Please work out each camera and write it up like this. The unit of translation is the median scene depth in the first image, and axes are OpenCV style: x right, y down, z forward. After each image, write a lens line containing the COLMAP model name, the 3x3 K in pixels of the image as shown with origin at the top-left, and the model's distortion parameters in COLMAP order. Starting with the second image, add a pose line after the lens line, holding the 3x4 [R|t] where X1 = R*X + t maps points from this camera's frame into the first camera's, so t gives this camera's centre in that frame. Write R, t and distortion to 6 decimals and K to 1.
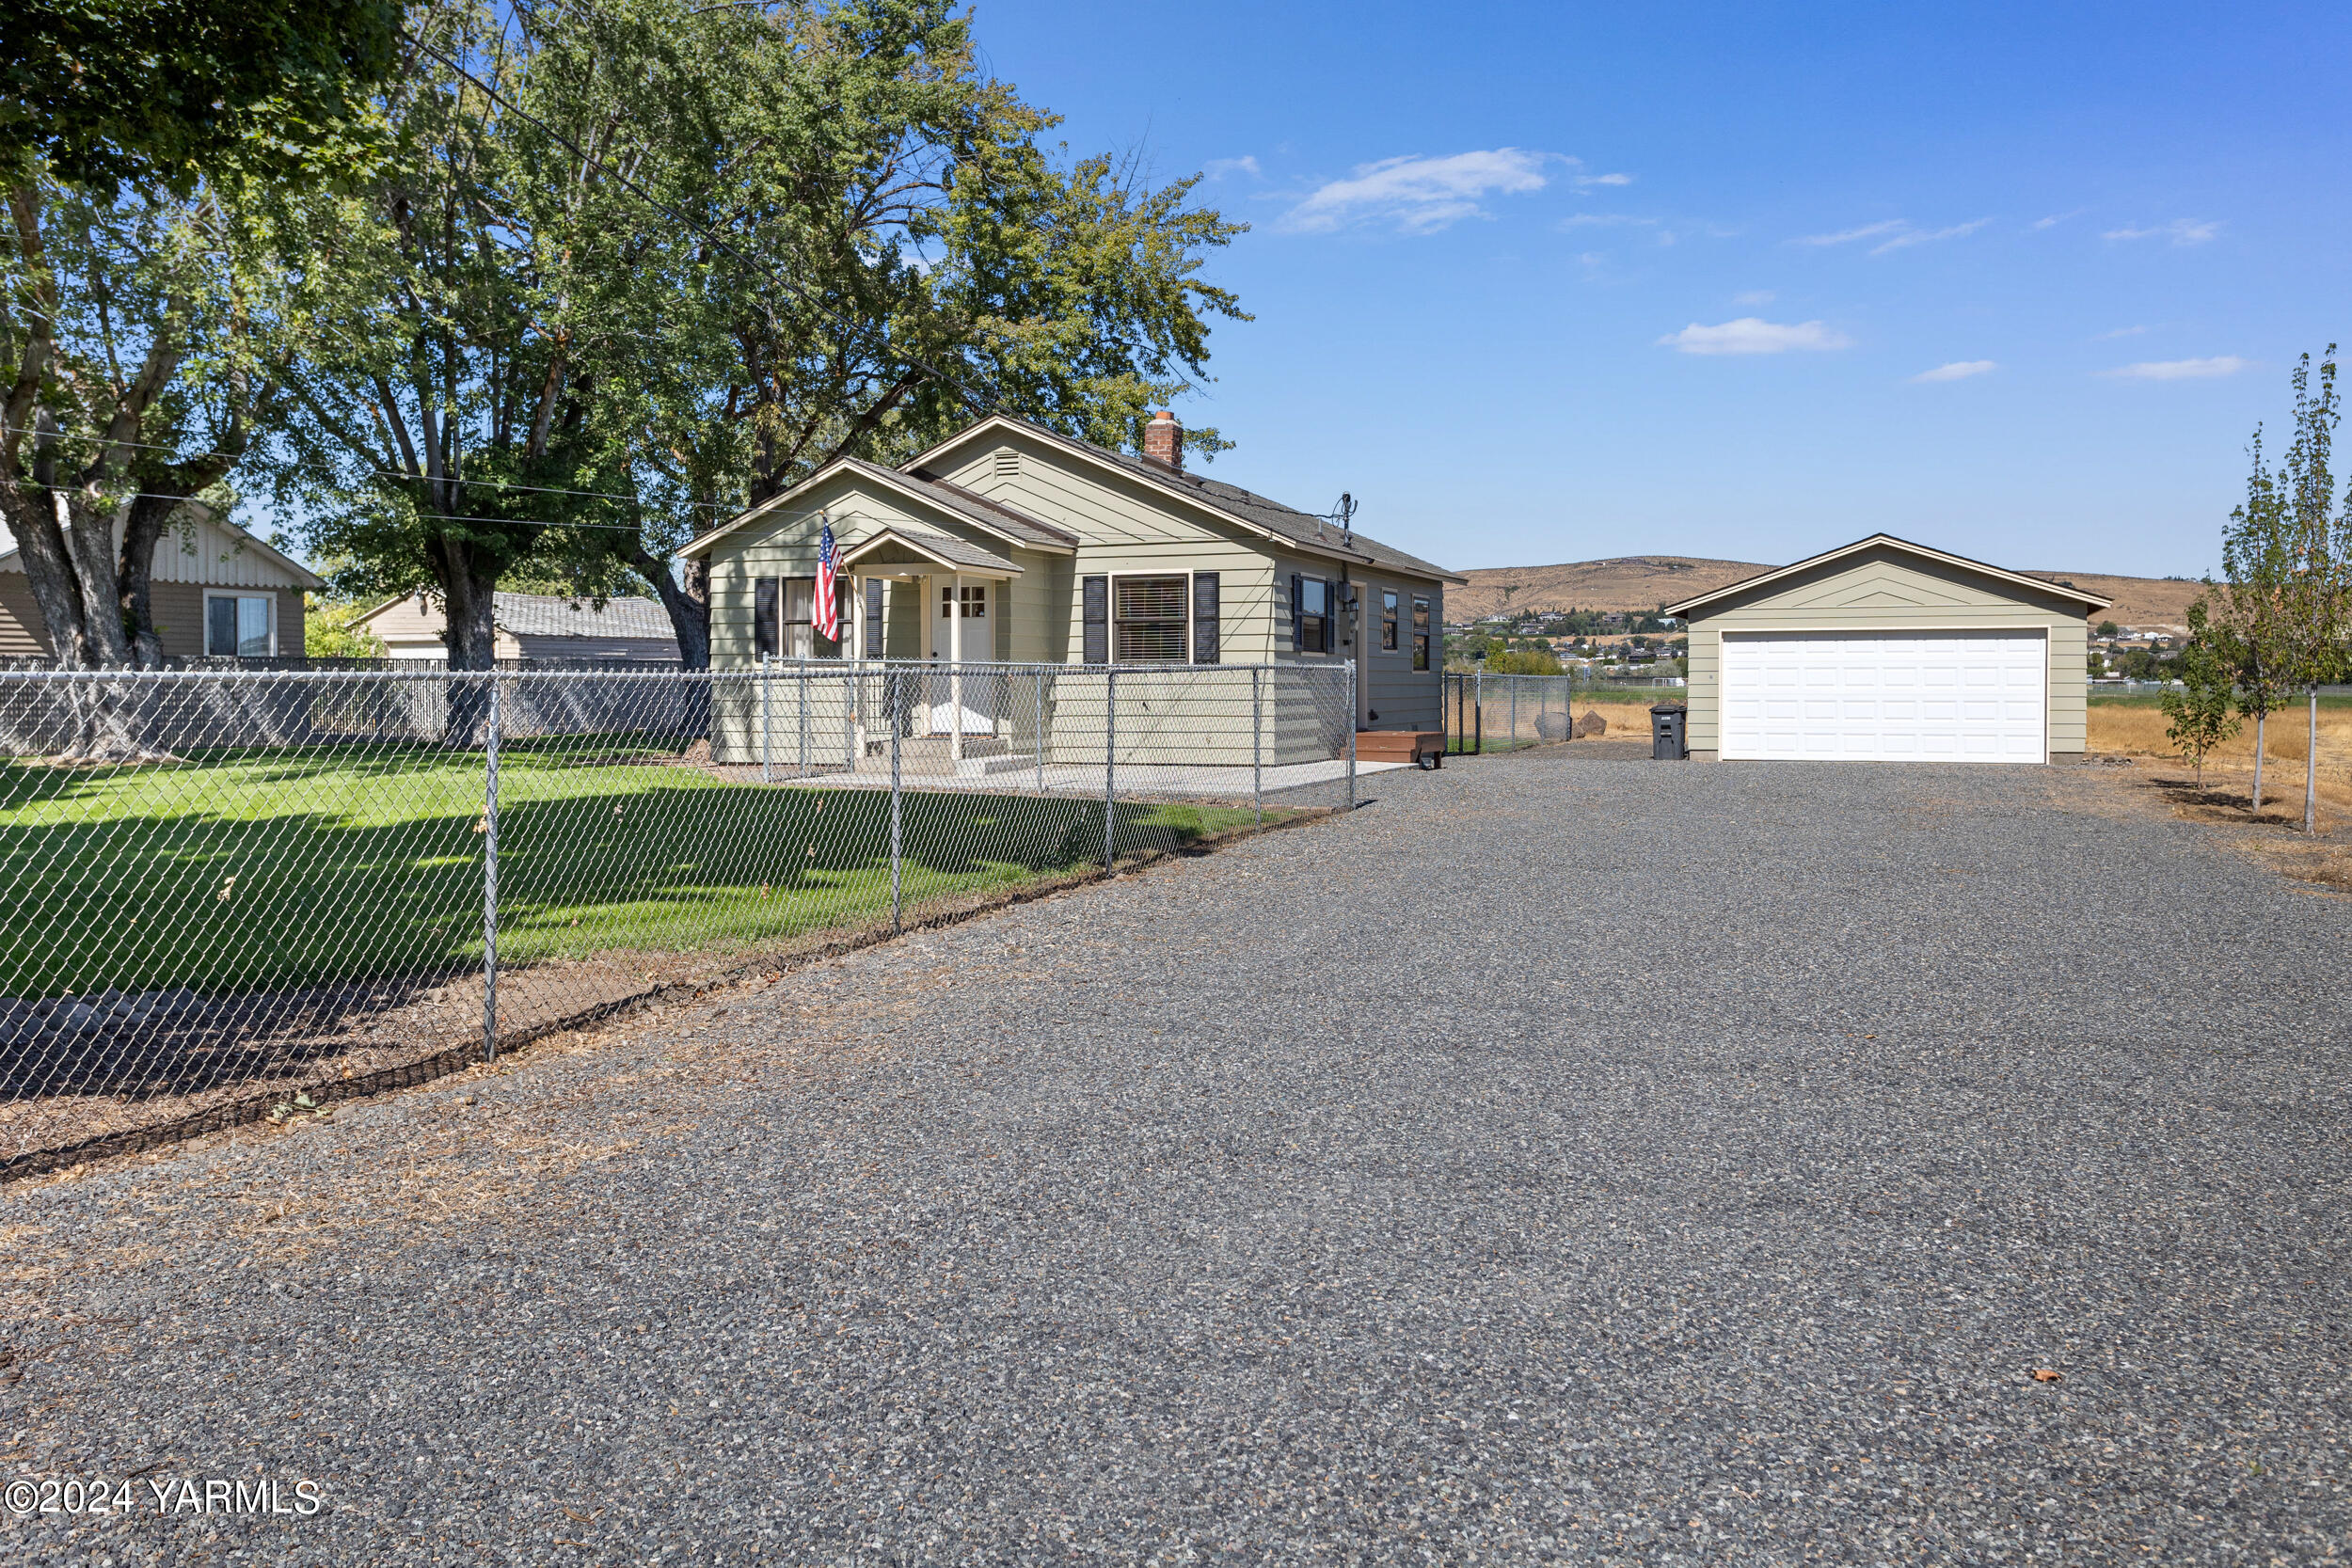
lens RADIAL K [[2018.6, 0, 1176.0], [0, 2018.6, 784.0], [0, 0, 1]] dist [0.001715, 0.002052]
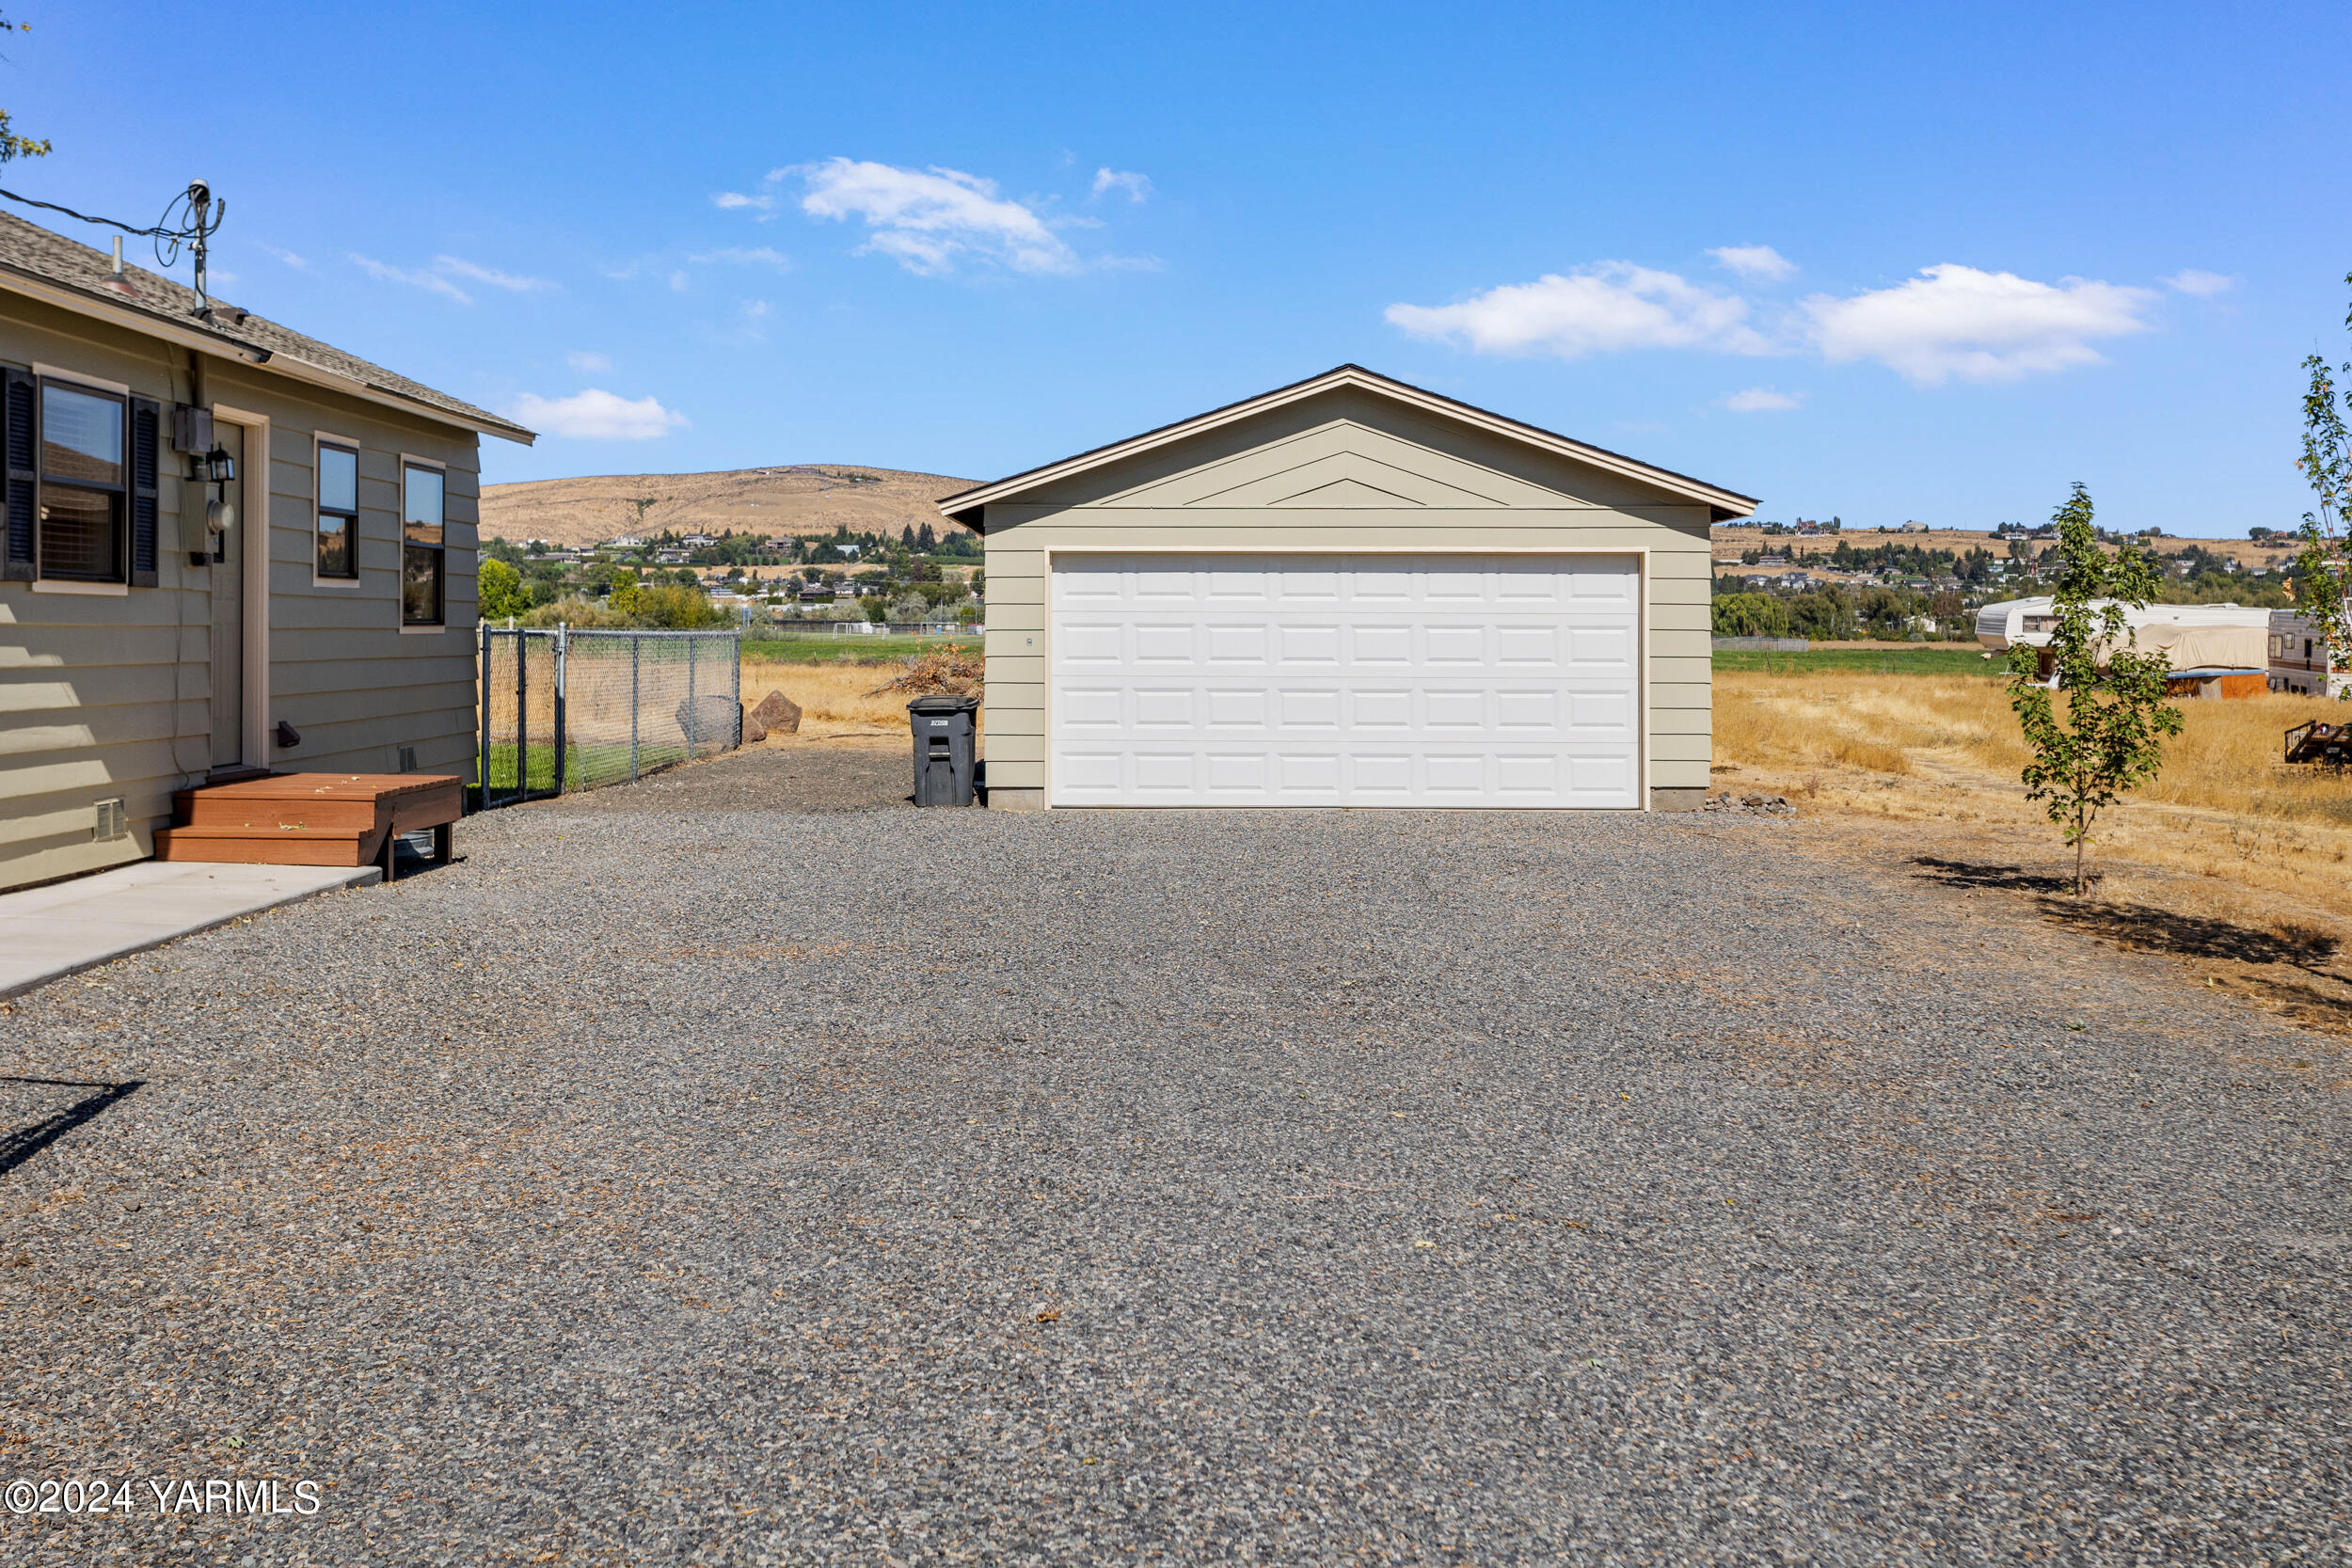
lens RADIAL K [[2654.4, 0, 1171.2], [0, 2654.4, 602.4], [0, 0, 1]] dist [0.016407, 0.014357]
pose [[0.936031, 0.009479, 0.351789, 0.076803], [0.011409, 0.998294, -0.057258, -0.028439], [-0.351732, 0.057609, 0.934326, 0.430275]]
